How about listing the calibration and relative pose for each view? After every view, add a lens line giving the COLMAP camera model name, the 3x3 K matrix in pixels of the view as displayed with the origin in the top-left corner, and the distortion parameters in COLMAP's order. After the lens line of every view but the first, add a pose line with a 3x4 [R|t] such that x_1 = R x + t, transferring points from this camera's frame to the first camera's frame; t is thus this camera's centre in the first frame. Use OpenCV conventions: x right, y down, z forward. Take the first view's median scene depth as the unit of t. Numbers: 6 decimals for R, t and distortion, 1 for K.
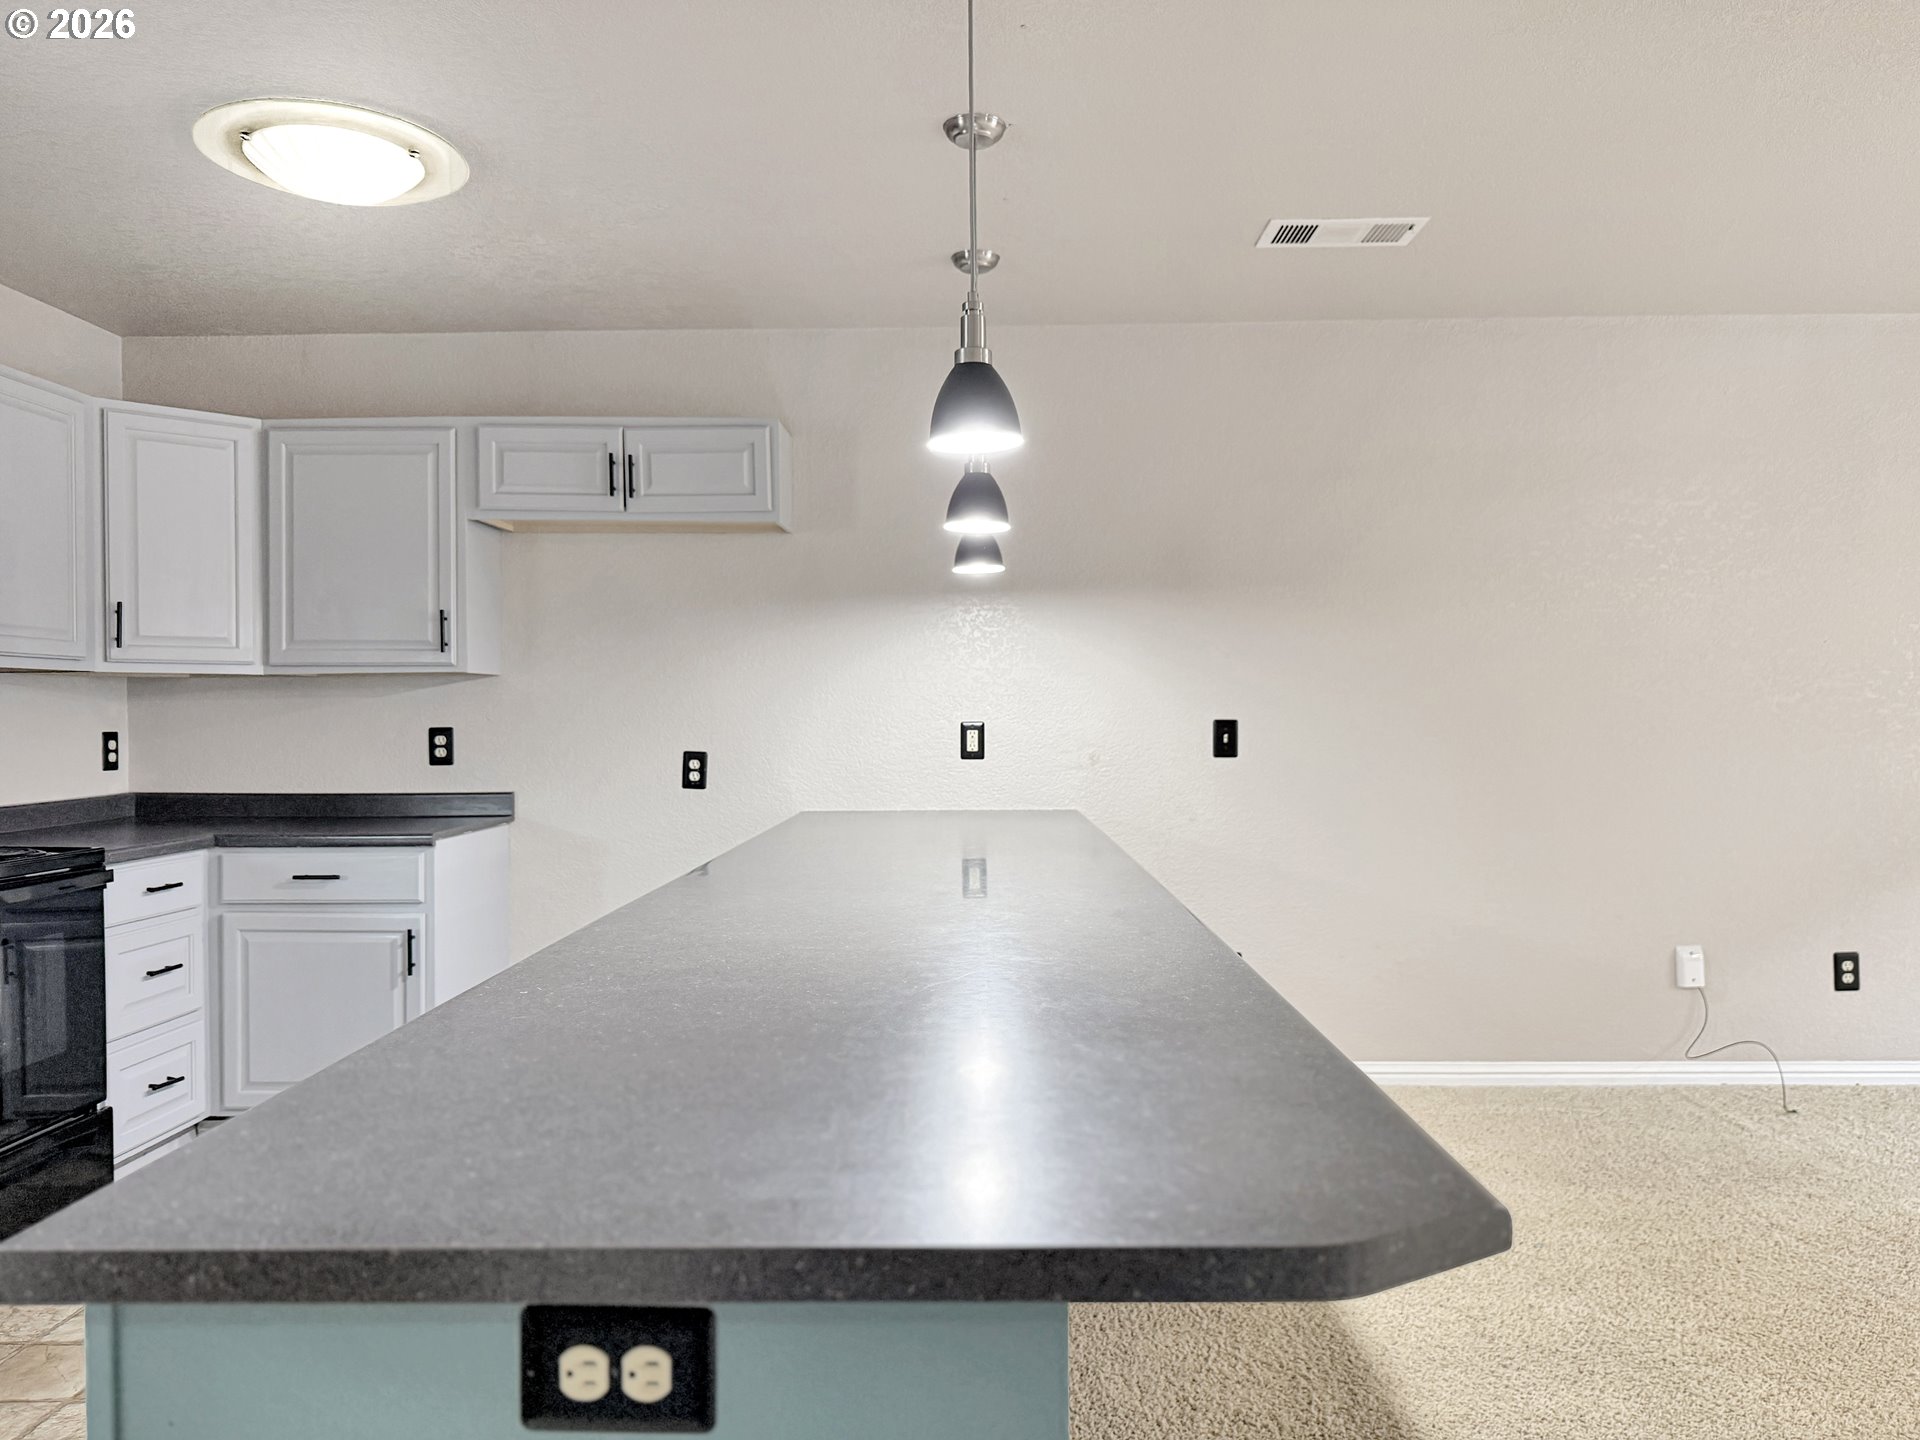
lens RADIAL K [[1355.9, 0, 955.9], [0, 1355.9, 727.2], [0, 0, 1]] dist [0.029724, -0.021823]
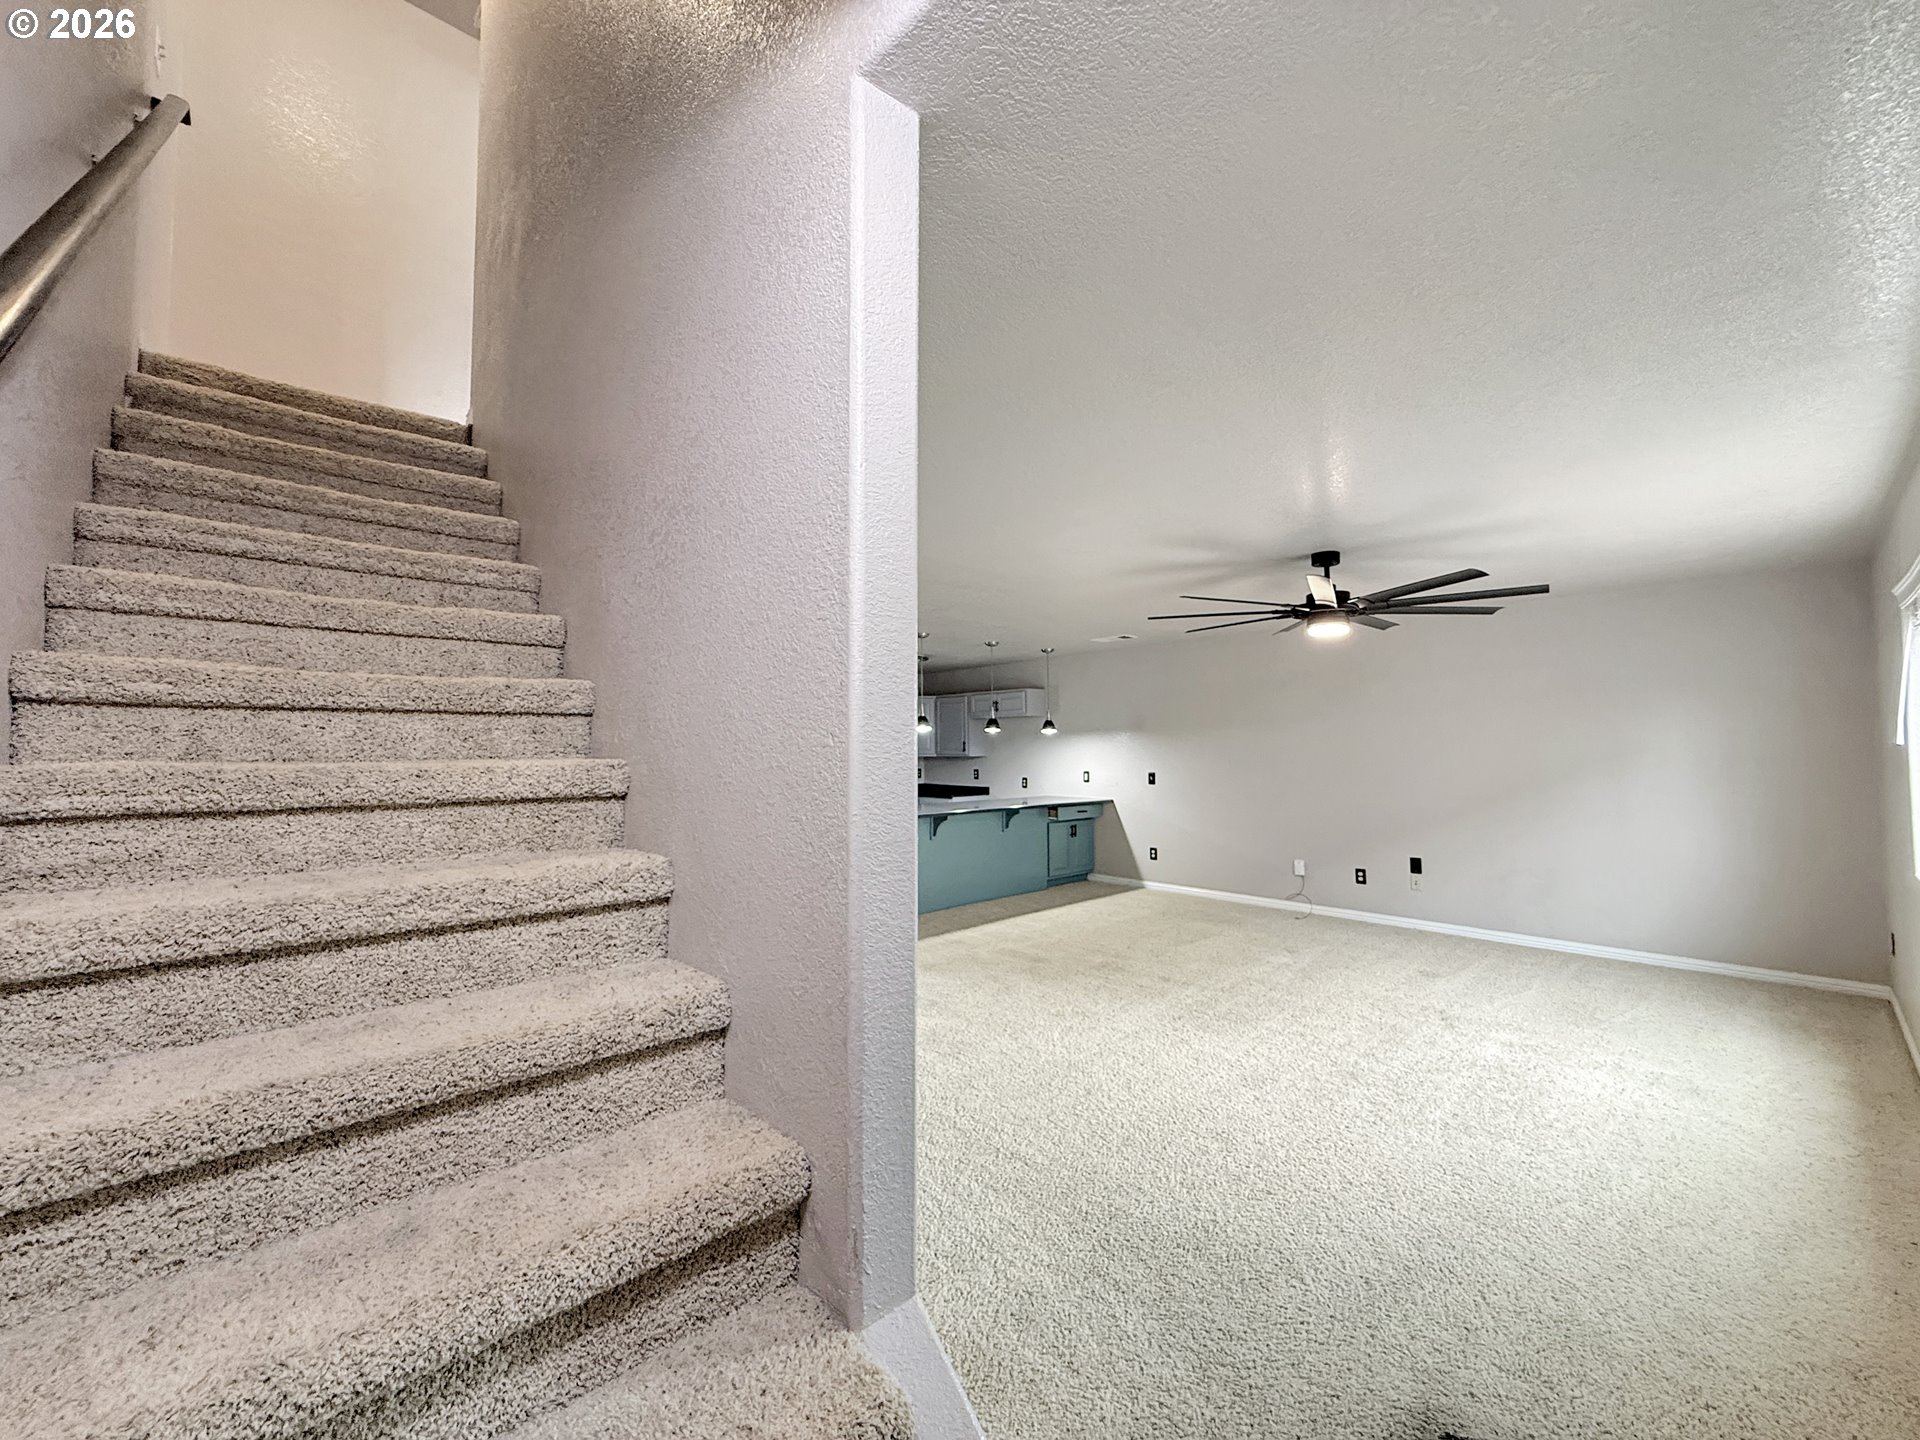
lens RADIAL K [[761.5, 0, 953.5], [0, 761.5, 723.2], [0, 0, 1]] dist [-0.003083, -0.000385]
pose [[0.690644, -0.022751, -0.722837, 1.268639], [-0.005702, 0.999303, -0.036900, -0.056809], [0.723172, 0.029606, 0.690033, -0.601163]]
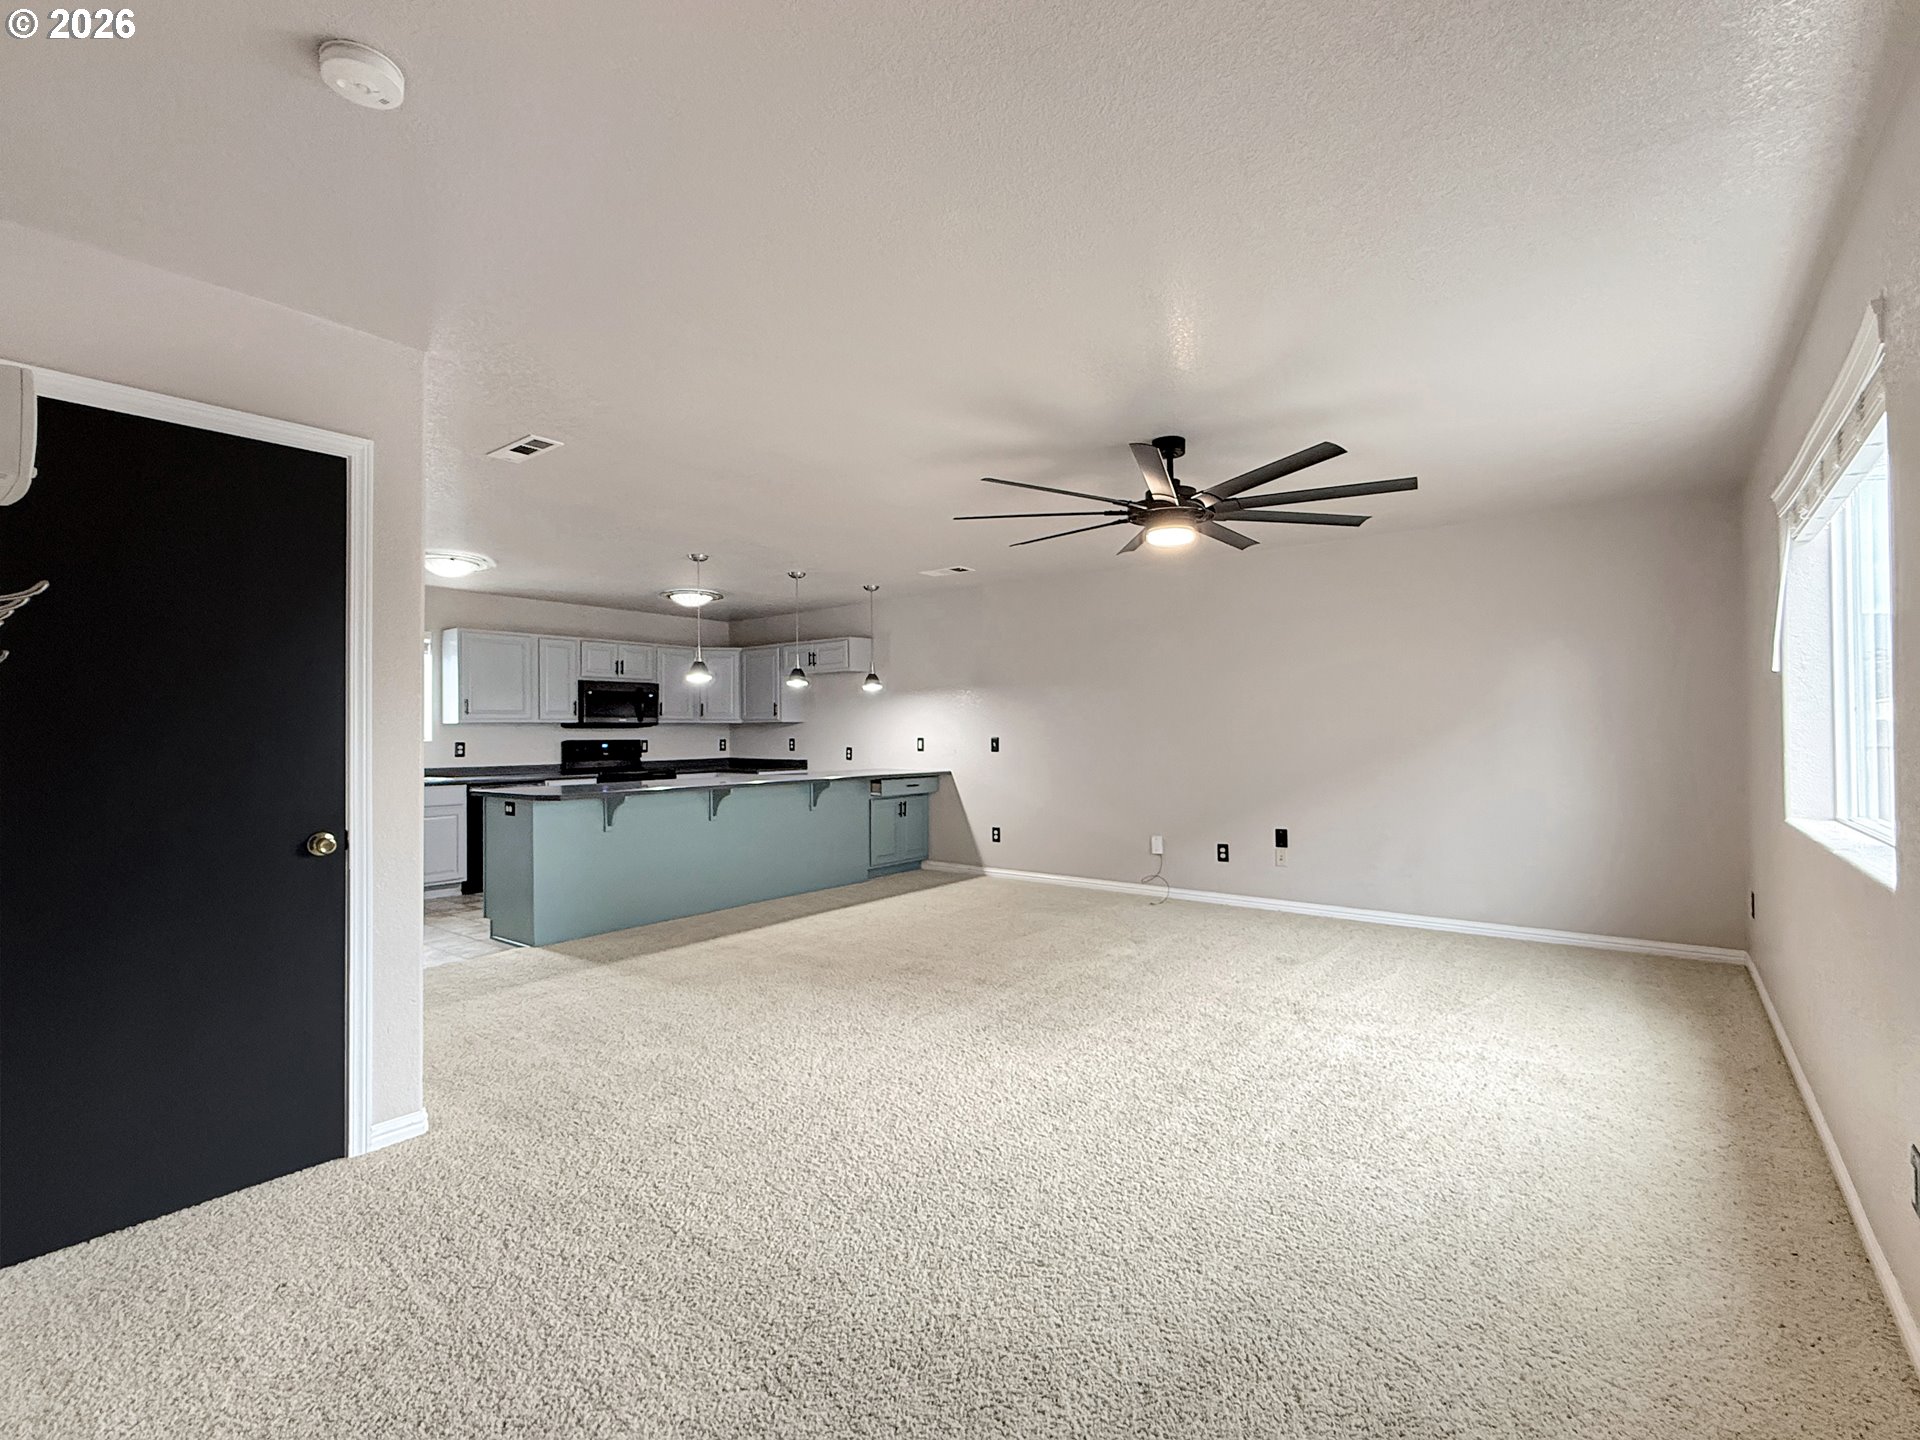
lens RADIAL K [[872.3, 0, 957.9], [0, 872.3, 724.8], [0, 0, 1]] dist [-0.003283, -0.001437]
pose [[0.800411, -0.004310, -0.599437, 1.258038], [-0.004373, 0.999906, -0.013028, -0.008523], [0.599436, 0.013049, 0.800316, -0.421460]]
